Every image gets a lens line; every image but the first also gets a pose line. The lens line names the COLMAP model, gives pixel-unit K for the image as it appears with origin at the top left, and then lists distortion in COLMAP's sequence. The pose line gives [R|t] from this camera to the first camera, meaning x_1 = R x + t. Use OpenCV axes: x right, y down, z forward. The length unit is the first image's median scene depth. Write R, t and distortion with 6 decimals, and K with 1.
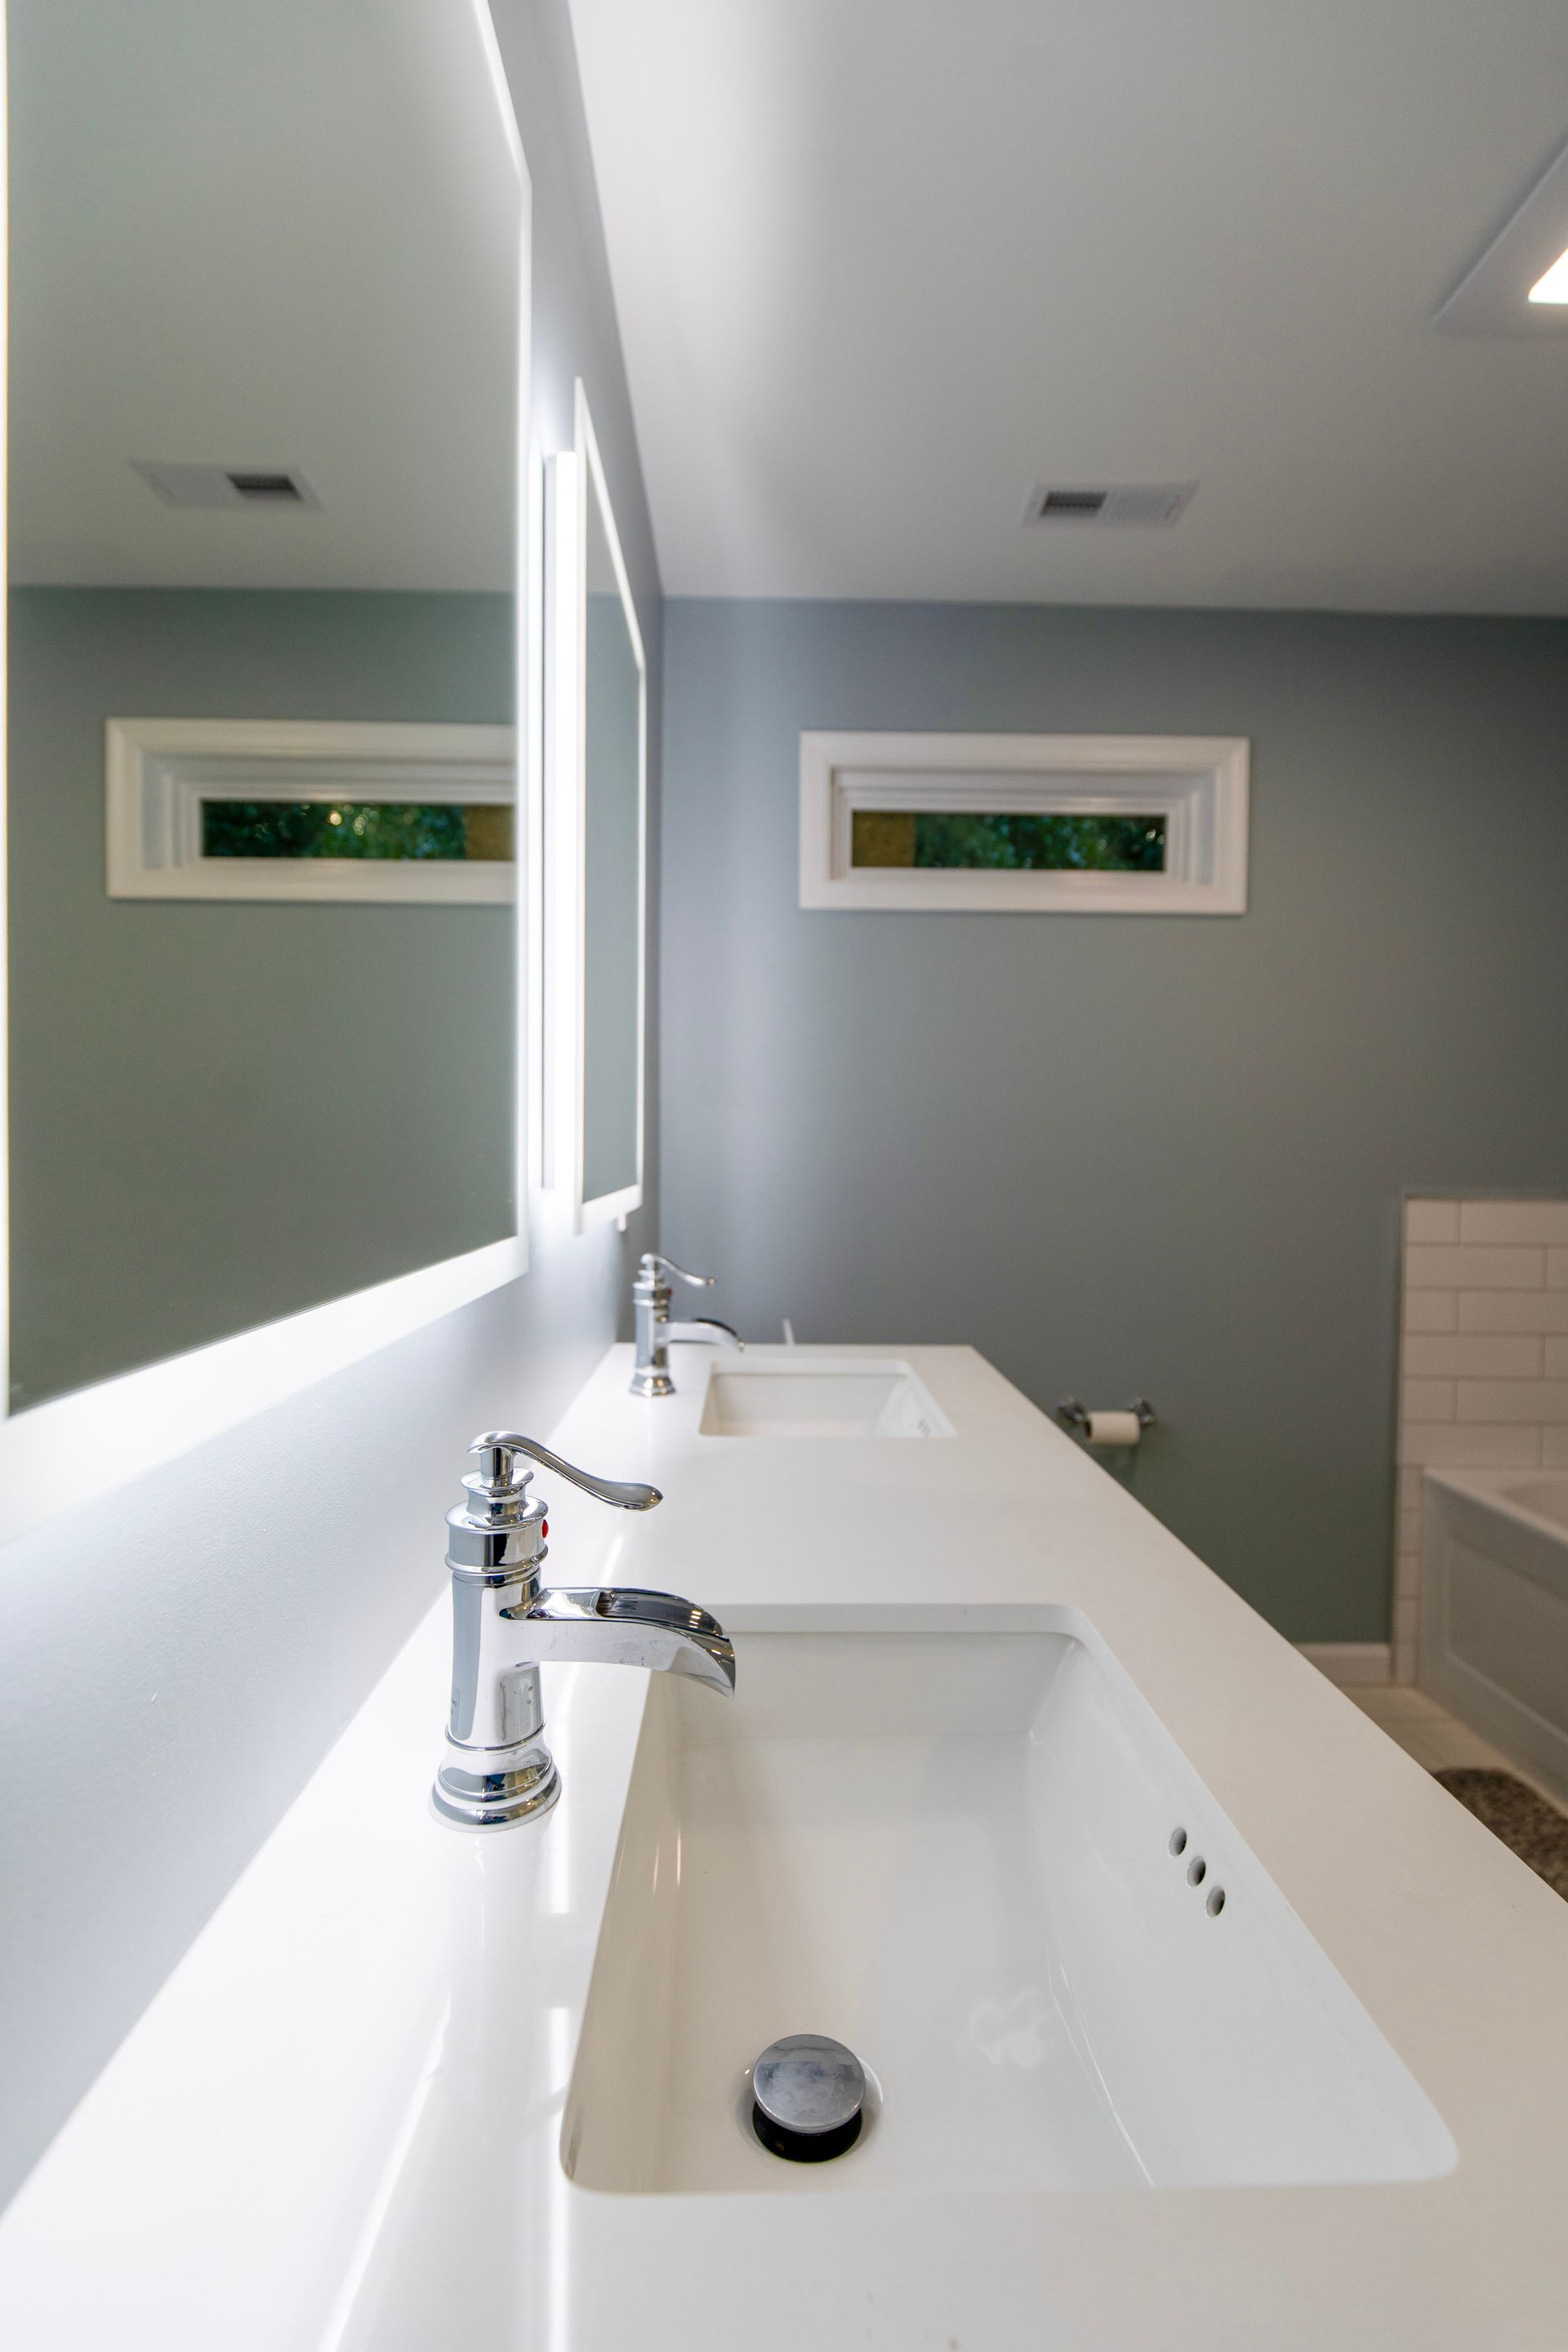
lens RADIAL K [[1115.8, 0, 789.0], [0, 1115.8, 1164.3], [0, 0, 1]] dist [0.022097, -0.017436]
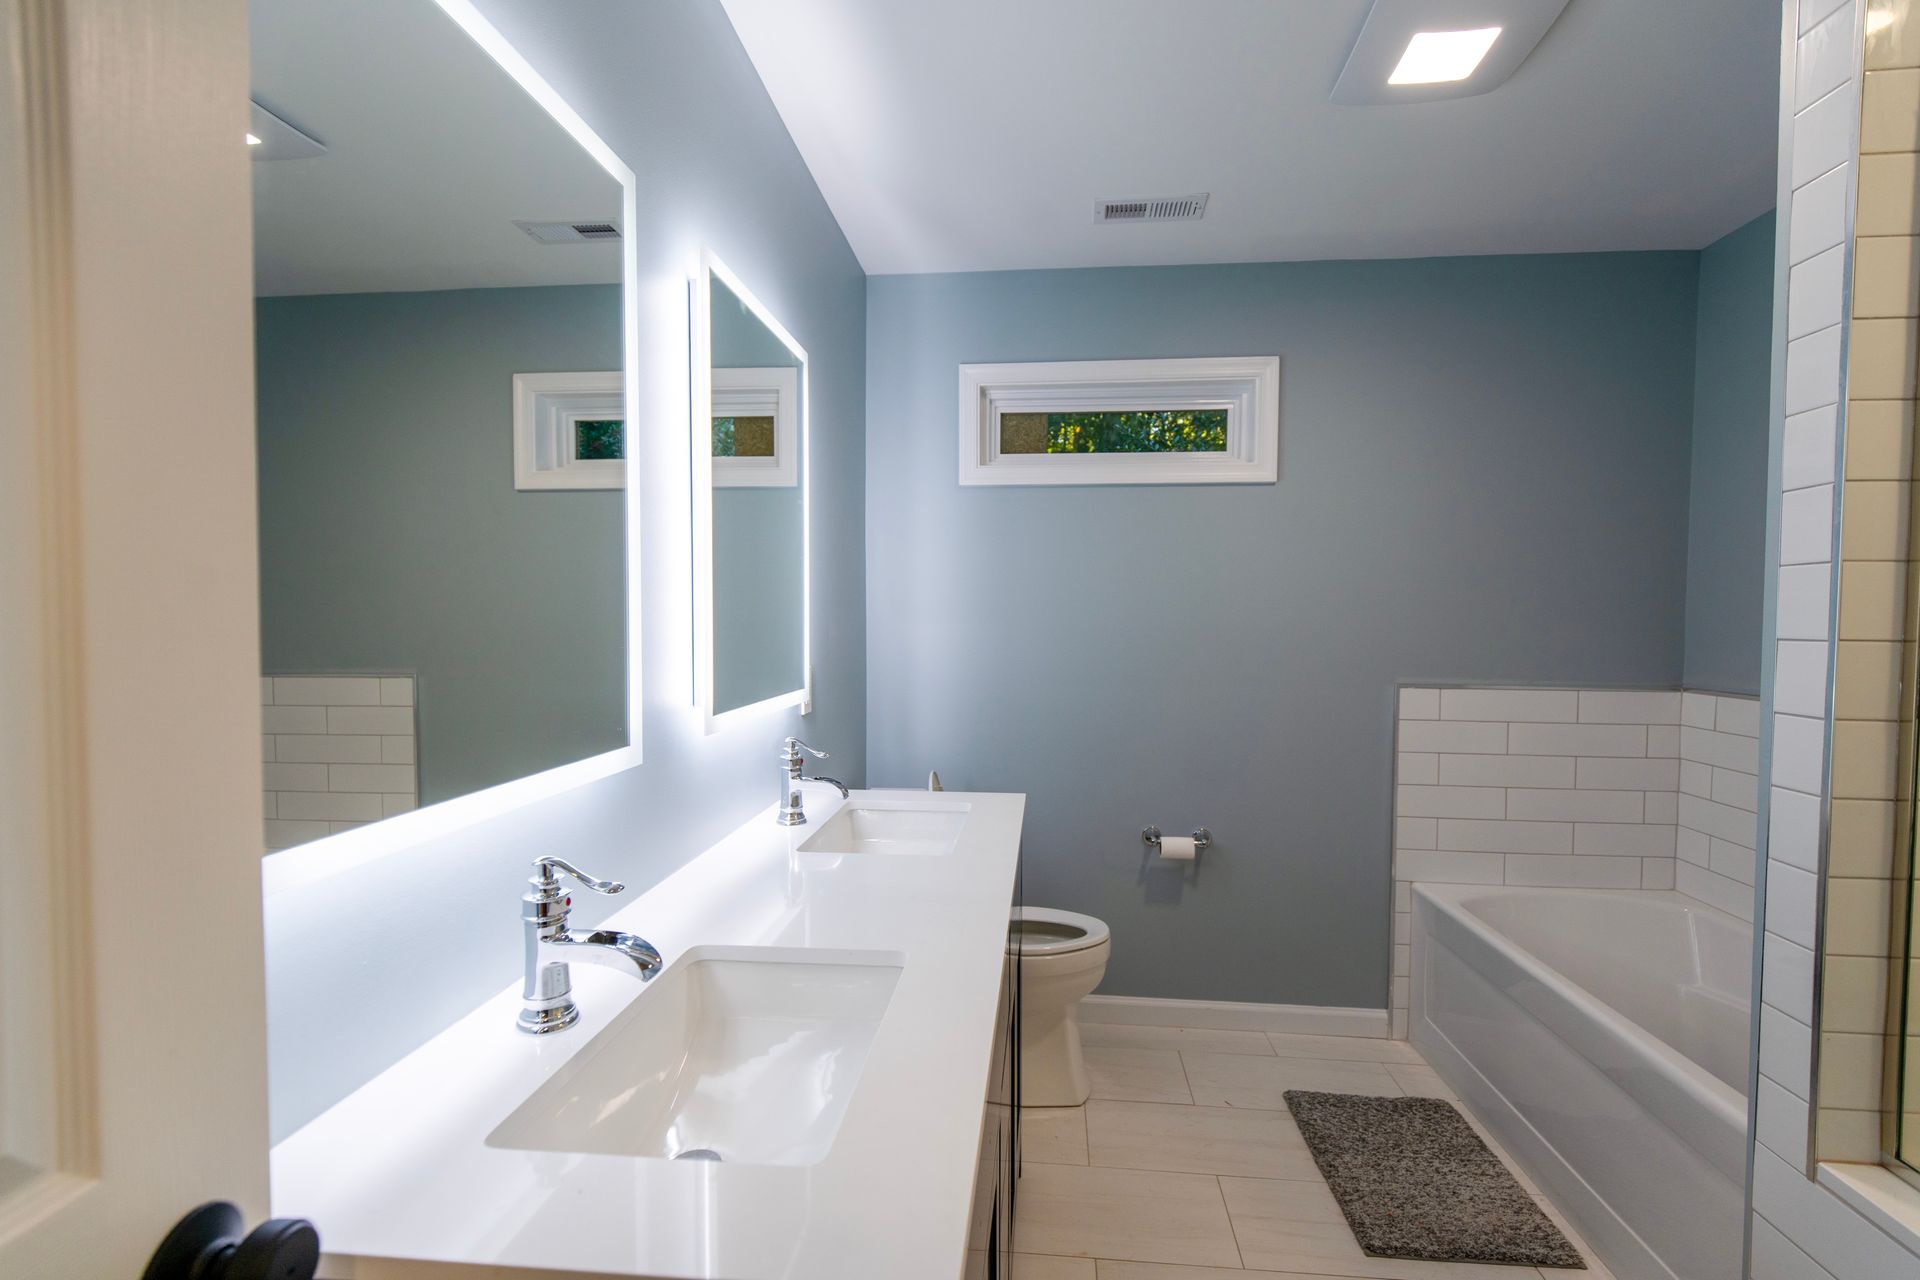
lens RADIAL K [[864.4, 0, 970.8], [0, 864.4, 643.2], [0, 0, 1]] dist [0.019963, -0.013928]
pose [[0.993196, -0.001444, -0.116442, 0.157166], [0.003114, 0.999895, 0.014166, -0.040800], [0.116410, -0.014432, 0.993096, -0.119685]]
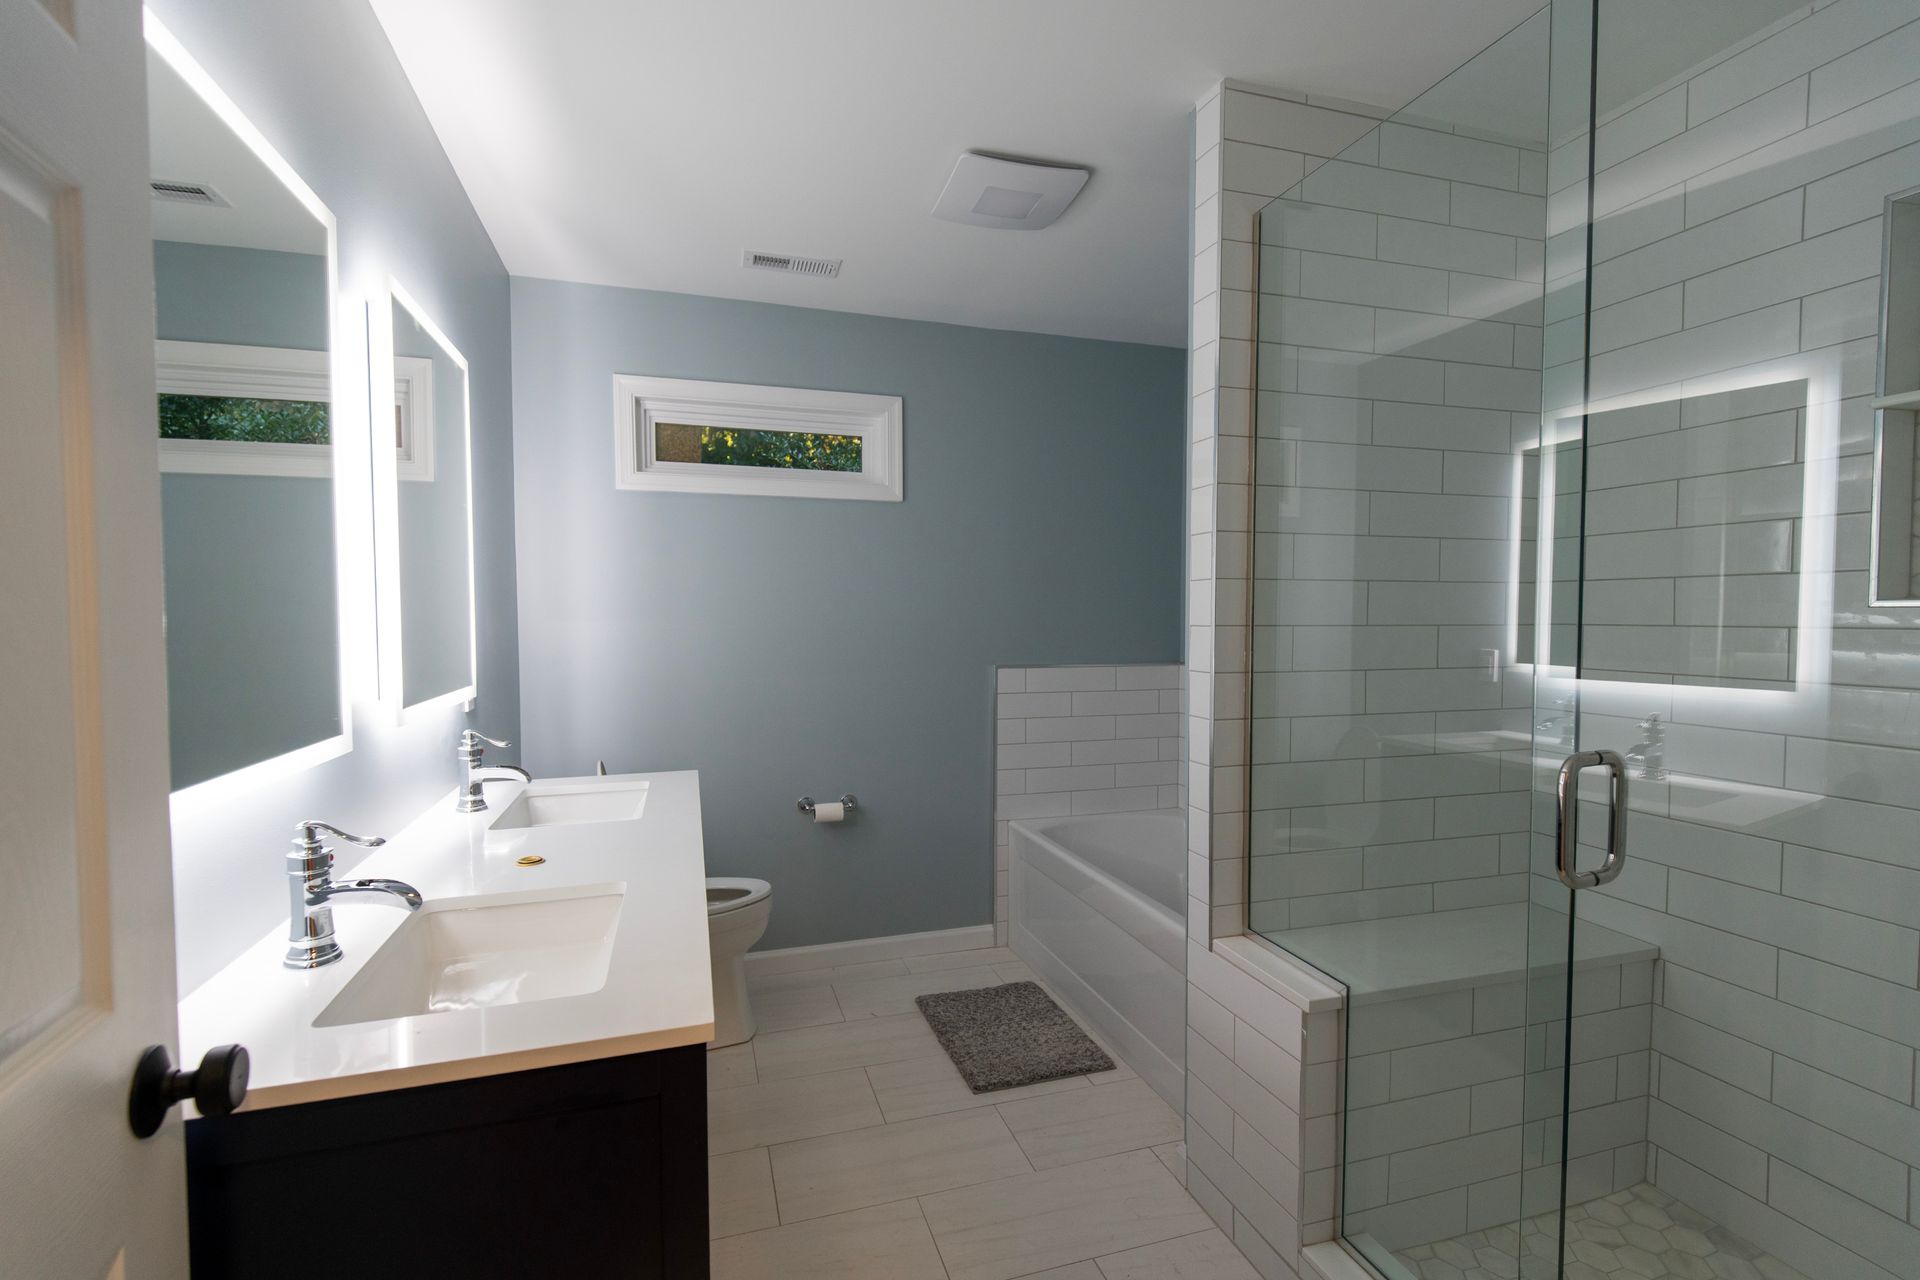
lens RADIAL K [[864.4, 0, 970.8], [0, 864.4, 643.2], [0, 0, 1]] dist [0.019963, -0.013928]
pose [[0.957667, -0.021727, 0.287056, 0.130951], [0.016039, 0.999626, 0.022152, -0.039124], [-0.287430, -0.016610, 0.957658, -0.279123]]
